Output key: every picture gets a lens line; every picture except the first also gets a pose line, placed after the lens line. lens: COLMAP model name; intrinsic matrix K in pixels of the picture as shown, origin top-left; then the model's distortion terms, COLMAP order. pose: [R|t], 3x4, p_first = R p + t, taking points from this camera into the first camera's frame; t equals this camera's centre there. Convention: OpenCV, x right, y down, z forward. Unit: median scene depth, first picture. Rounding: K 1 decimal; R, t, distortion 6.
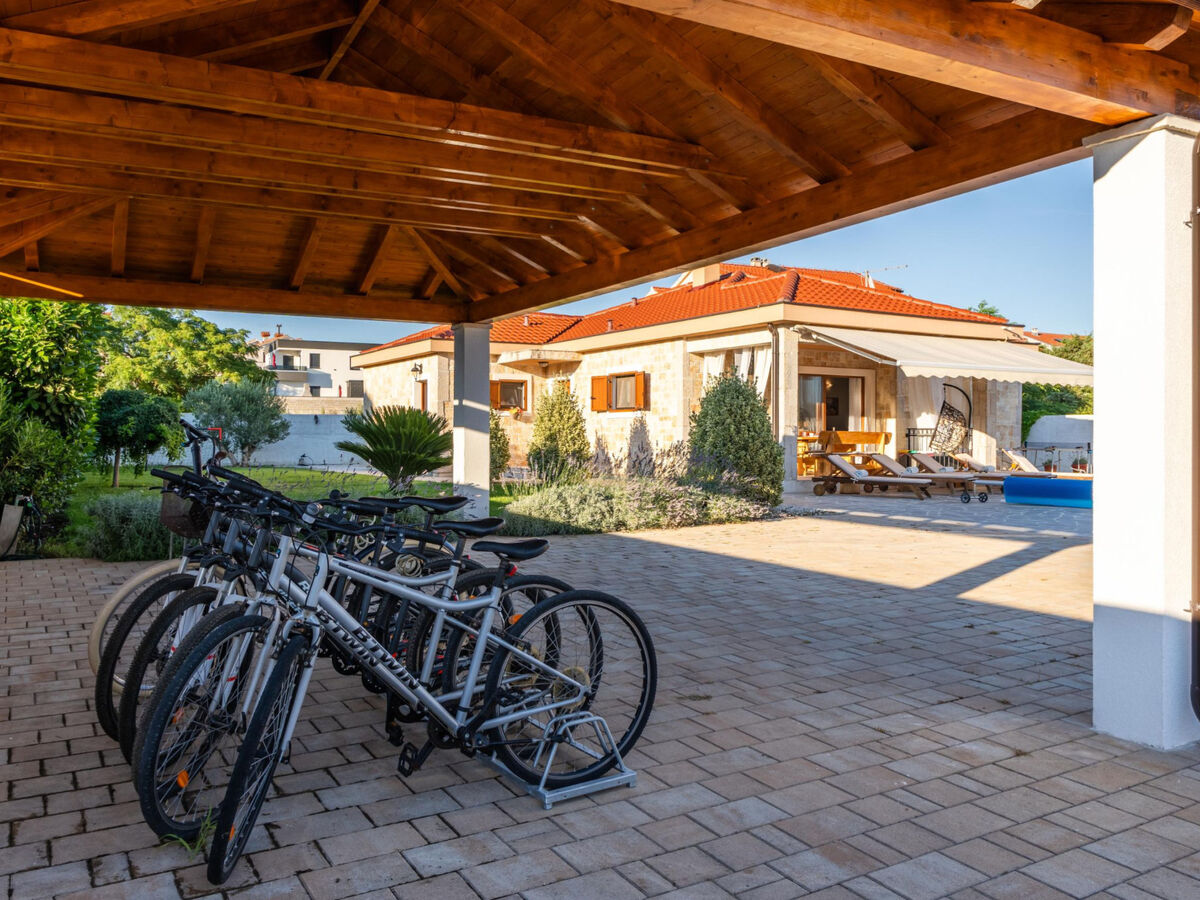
lens RADIAL K [[937.7, 0, 601.7], [0, 937.7, 448.0], [0, 0, 1]] dist [0.009989, 0.000558]
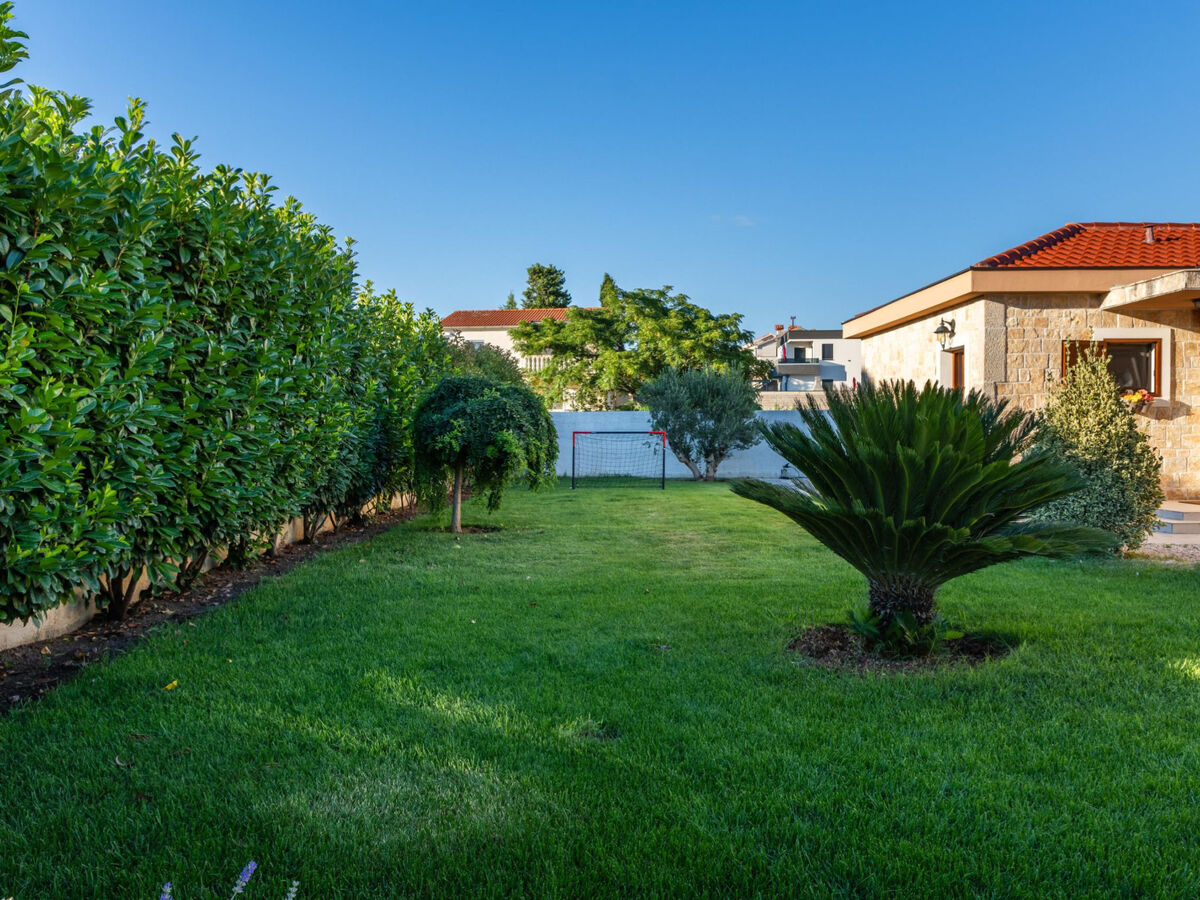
lens RADIAL K [[937.7, 0, 628.4], [0, 937.7, 449.4], [0, 0, 1]] dist [0.009989, 0.000558]
pose [[0.869362, 0.003823, -0.494161, -0.060024], [-0.000566, 0.999977, 0.006740, -0.010054], [0.494175, -0.005580, 0.869345, 0.298285]]
